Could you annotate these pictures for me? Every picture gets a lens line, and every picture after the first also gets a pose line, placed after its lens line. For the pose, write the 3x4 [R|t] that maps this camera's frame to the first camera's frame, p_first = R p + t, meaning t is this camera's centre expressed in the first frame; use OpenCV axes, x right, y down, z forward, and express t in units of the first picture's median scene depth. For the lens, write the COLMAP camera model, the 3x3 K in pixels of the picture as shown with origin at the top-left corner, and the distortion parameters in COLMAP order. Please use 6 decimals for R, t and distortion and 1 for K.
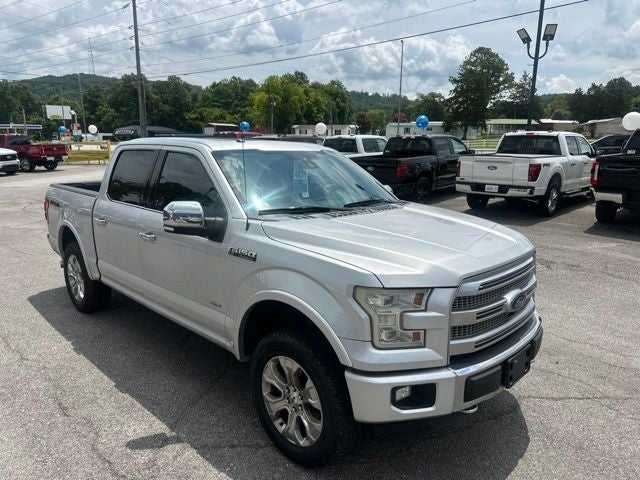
lens RADIAL K [[459.5, 0, 321.1], [0, 459.5, 240.0], [0, 0, 1]] dist [0.028954, -0.036939]
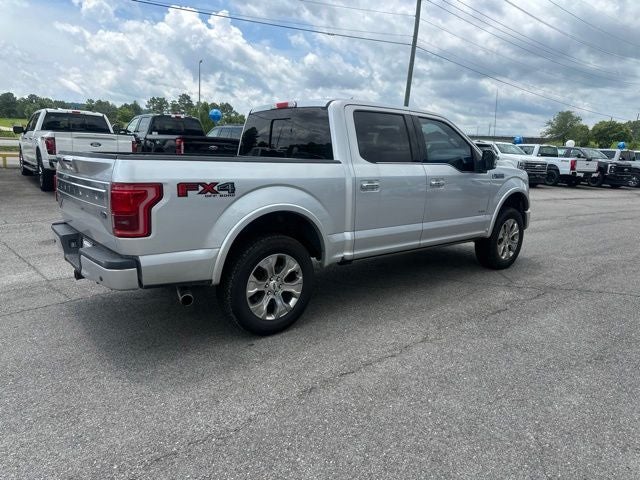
lens RADIAL K [[459.5, 0, 323.6], [0, 459.5, 230.9], [0, 0, 1]] dist [0.028954, -0.036939]
pose [[0.078509, -0.174361, 0.981547, -0.630029], [0.167817, 0.972847, 0.159393, -0.052022], [-0.982687, 0.152206, 0.105638, 0.448214]]
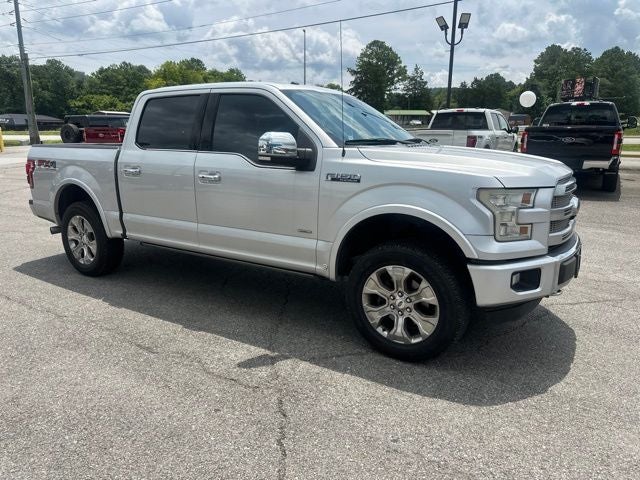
lens RADIAL K [[459.5, 0, 318.2], [0, 459.5, 238.9], [0, 0, 1]] dist [0.028954, -0.036939]
pose [[0.978260, -0.047400, 0.201891, -0.131064], [0.044186, 0.998815, 0.020399, 0.043298], [-0.202619, -0.011035, 0.979195, -0.013585]]
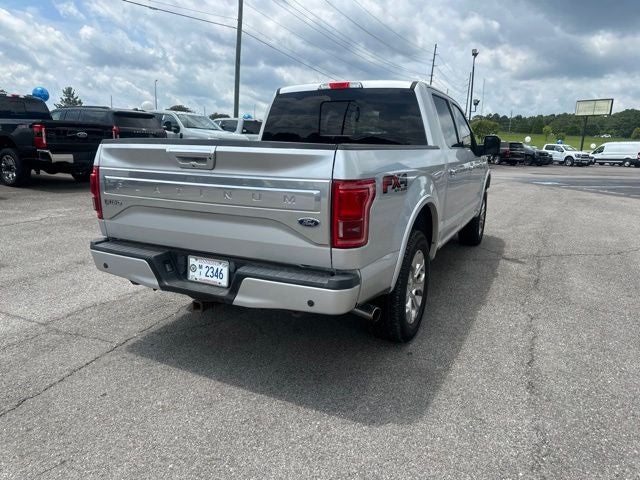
lens RADIAL K [[459.5, 0, 324.3], [0, 459.5, 238.3], [0, 0, 1]] dist [0.028954, -0.036939]
pose [[-0.335961, -0.204408, 0.919428, -0.560358], [0.164938, 0.948315, 0.271099, -0.092482], [-0.927322, 0.242728, -0.284882, 0.682154]]
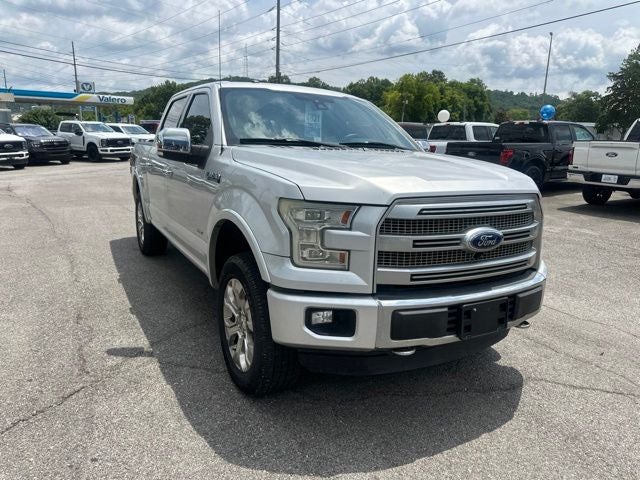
lens RADIAL K [[459.5, 0, 320.2], [0, 459.5, 236.5], [0, 0, 1]] dist [0.028954, -0.036939]
pose [[0.959475, 0.081442, -0.269767, 0.096877], [-0.083590, 0.996494, 0.003535, 0.039485], [0.269109, 0.019159, 0.962919, 0.026869]]
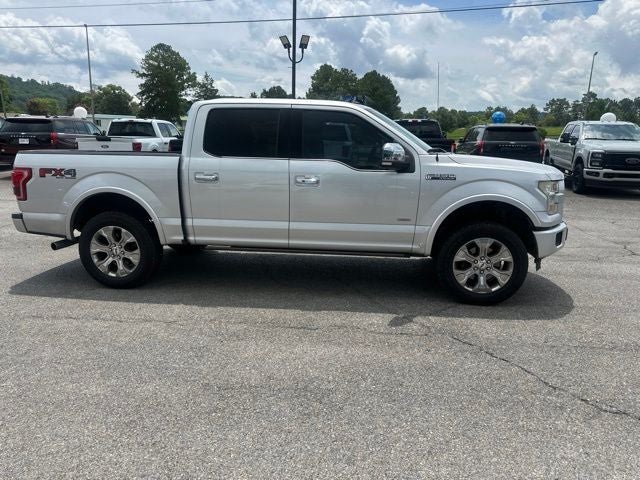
lens RADIAL K [[459.5, 0, 318.3], [0, 459.5, 238.0], [0, 0, 1]] dist [0.028954, -0.036939]
pose [[0.789954, -0.114984, 0.602289, -0.398467], [0.113841, 0.992685, 0.040203, 0.034693], [-0.602506, 0.036807, 0.797265, 0.020873]]
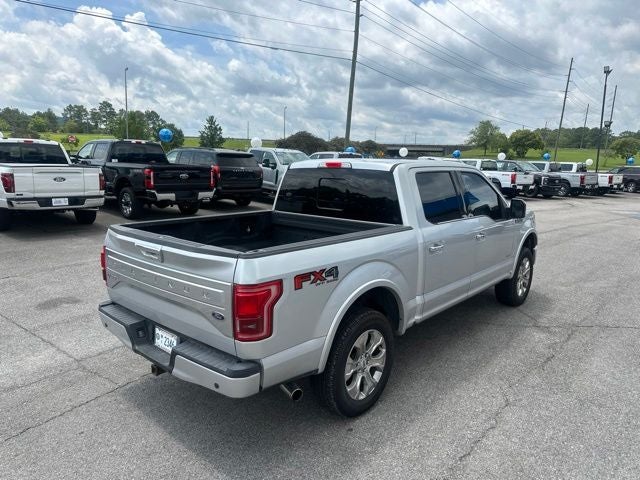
lens RADIAL K [[459.5, 0, 324.8], [0, 459.5, 233.8], [0, 0, 1]] dist [0.028954, -0.036939]
pose [[-0.078097, -0.167354, 0.982799, -0.612992], [0.180545, 0.967135, 0.179033, -0.124853], [-0.980461, 0.191422, -0.045315, 0.560650]]
